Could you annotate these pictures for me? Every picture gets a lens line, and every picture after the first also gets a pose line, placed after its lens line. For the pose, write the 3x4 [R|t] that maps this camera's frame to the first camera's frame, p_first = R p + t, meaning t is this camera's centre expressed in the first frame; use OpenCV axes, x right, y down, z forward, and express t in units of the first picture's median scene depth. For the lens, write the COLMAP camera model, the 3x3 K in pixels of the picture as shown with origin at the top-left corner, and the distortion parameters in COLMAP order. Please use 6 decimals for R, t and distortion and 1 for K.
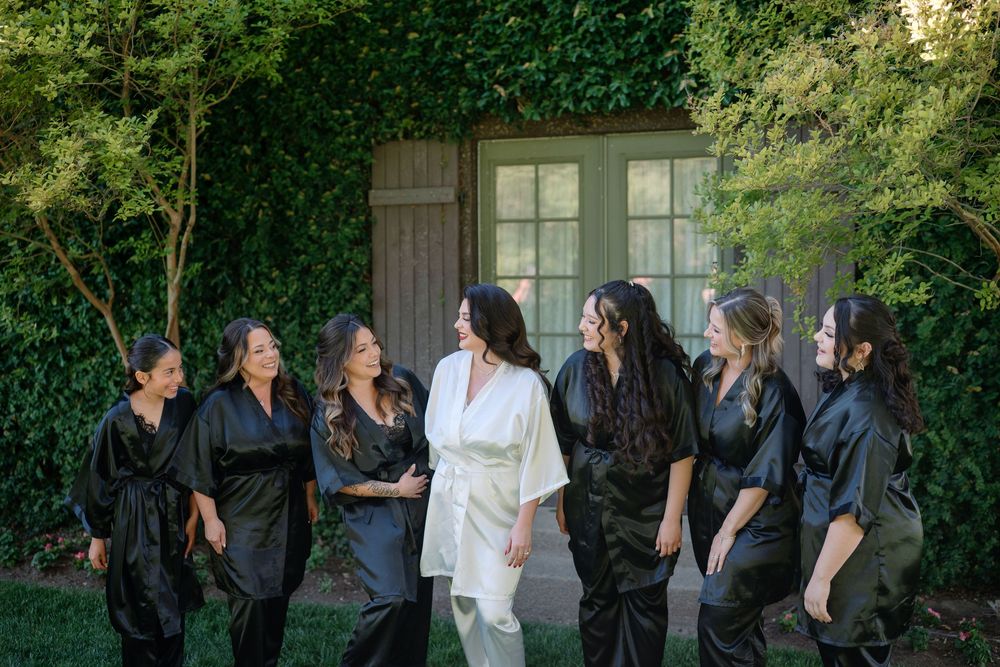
lens RADIAL K [[1047.8, 0, 501.4], [0, 1047.8, 308.8], [0, 0, 1]] dist [-0.002457, -0.001466]
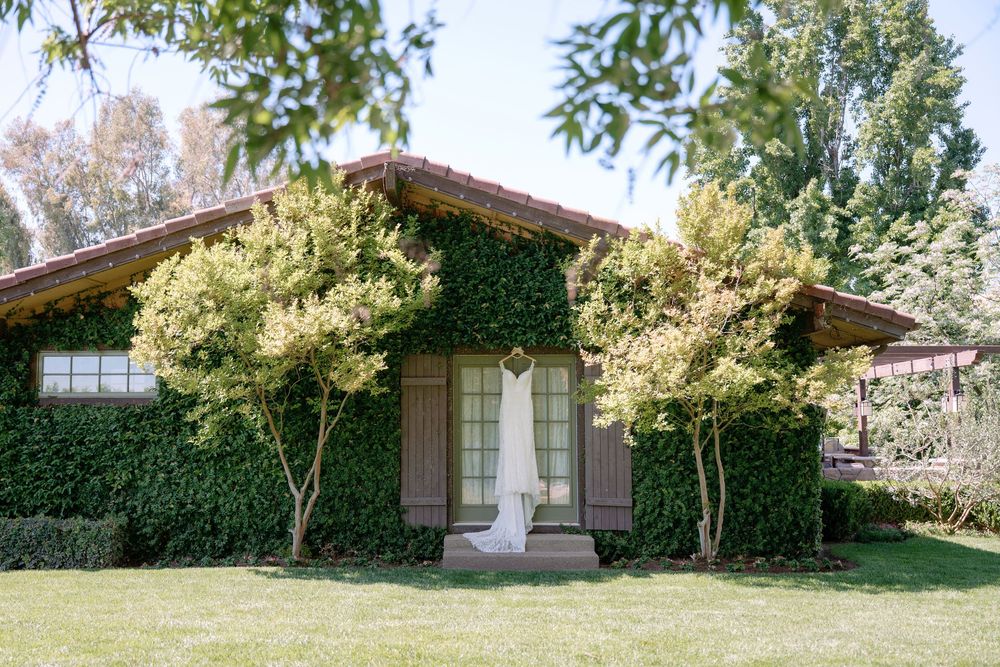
lens RADIAL K [[992.4, 0, 469.8], [0, 992.4, 334.0], [0, 0, 1]] dist [-0.004798, -0.002301]
pose [[0.963533, 0.032817, 0.265571, -0.537680], [0.001546, 0.991752, -0.128160, 0.051384], [-0.267587, 0.123897, 0.955535, -0.925336]]
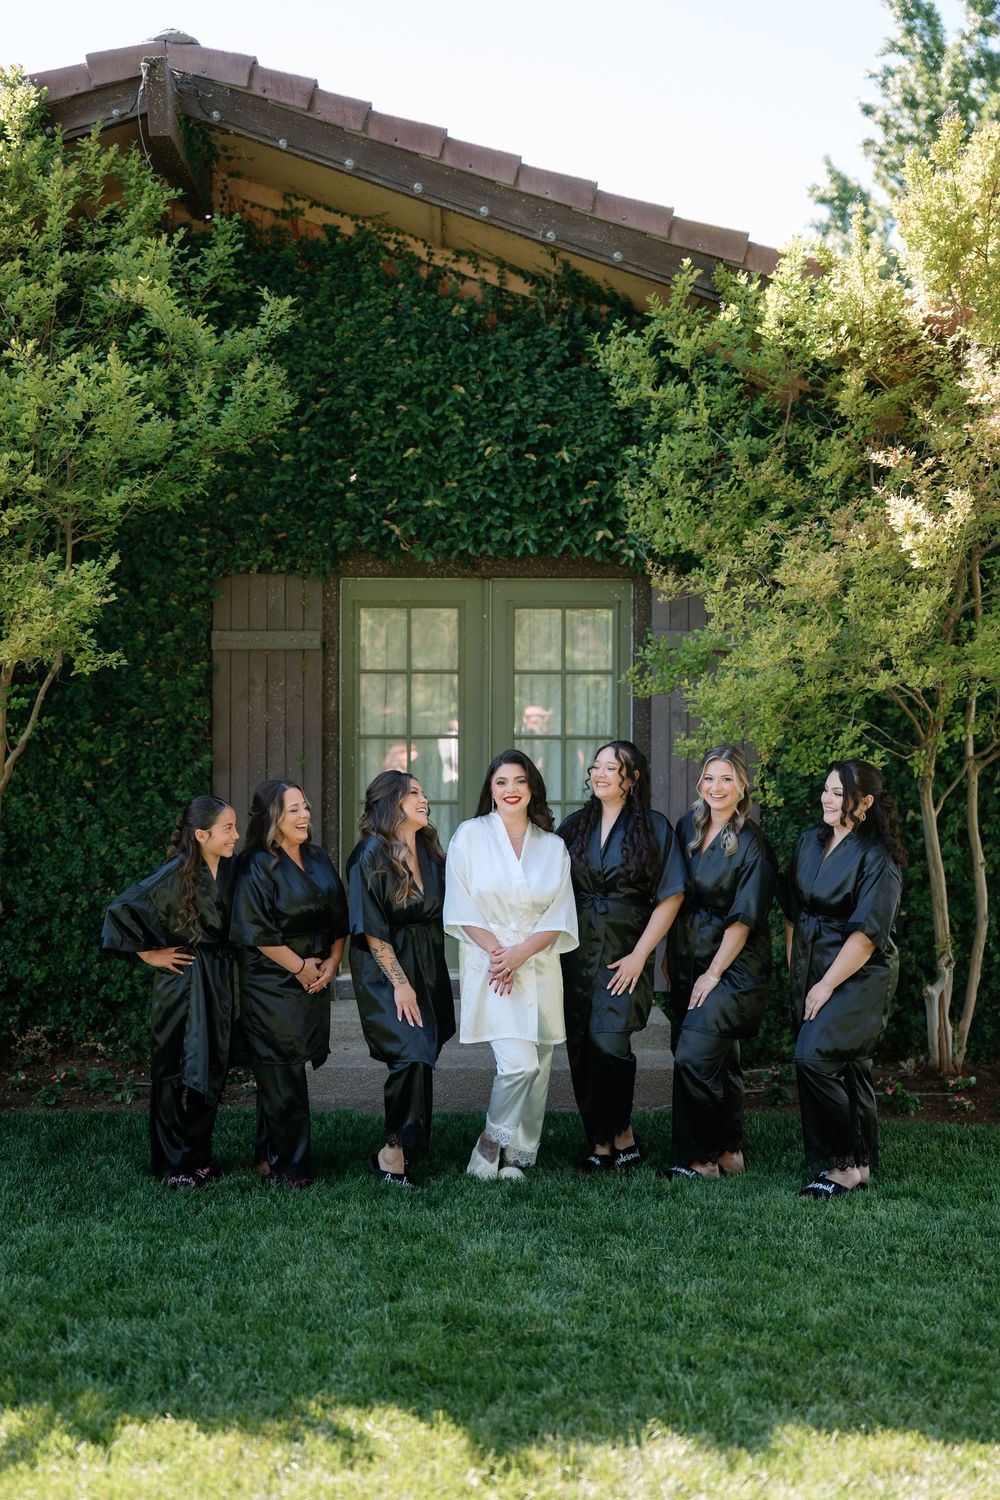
lens RADIAL K [[1646.1, 0, 500.0], [0, 1646.1, 750.0], [0, 0, 1]] dist [0.009702, 0.011909]
pose [[0.954181, 0.008005, 0.299124, -0.315797], [-0.002252, 0.999806, -0.019572, 0.007890], [-0.299223, 0.018002, 0.954013, -0.344076]]
